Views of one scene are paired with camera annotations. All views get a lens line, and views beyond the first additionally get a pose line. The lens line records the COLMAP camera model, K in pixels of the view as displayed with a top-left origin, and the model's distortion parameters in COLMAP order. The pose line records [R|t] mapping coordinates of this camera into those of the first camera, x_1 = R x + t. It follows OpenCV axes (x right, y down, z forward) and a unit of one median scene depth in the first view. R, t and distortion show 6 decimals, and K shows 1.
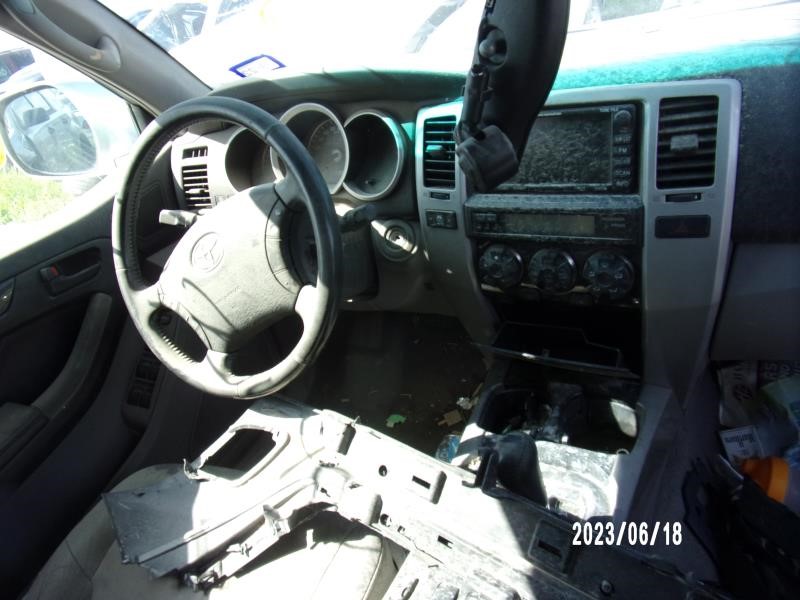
lens RADIAL K [[604.3, 0, 378.9], [0, 604.3, 300.4], [0, 0, 1]] dist [-0.042781, 0.078771]
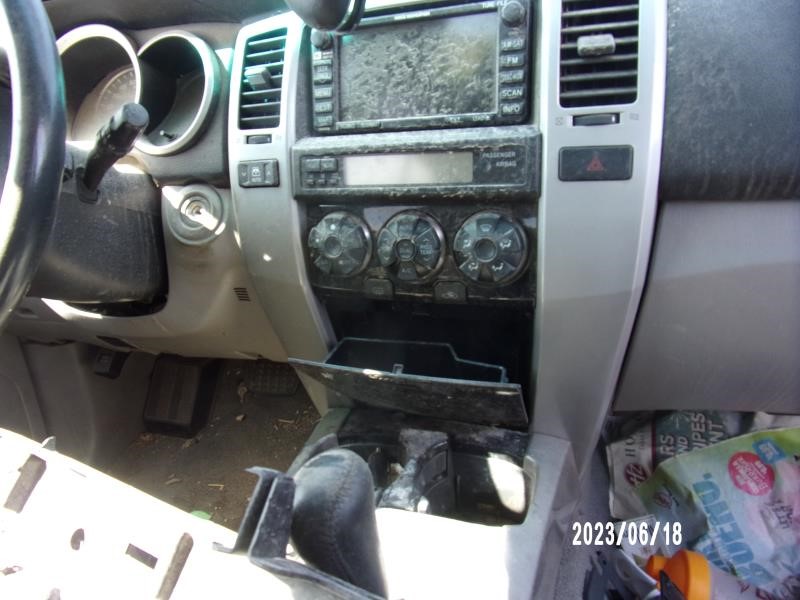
lens RADIAL K [[604.3, 0, 378.9], [0, 604.3, 300.4], [0, 0, 1]] dist [-0.042781, 0.078771]
pose [[0.973567, 0.089271, 0.210231, 0.112549], [-0.041608, 0.974371, -0.221064, 0.163169], [-0.224578, 0.206473, 0.952331, 0.365238]]
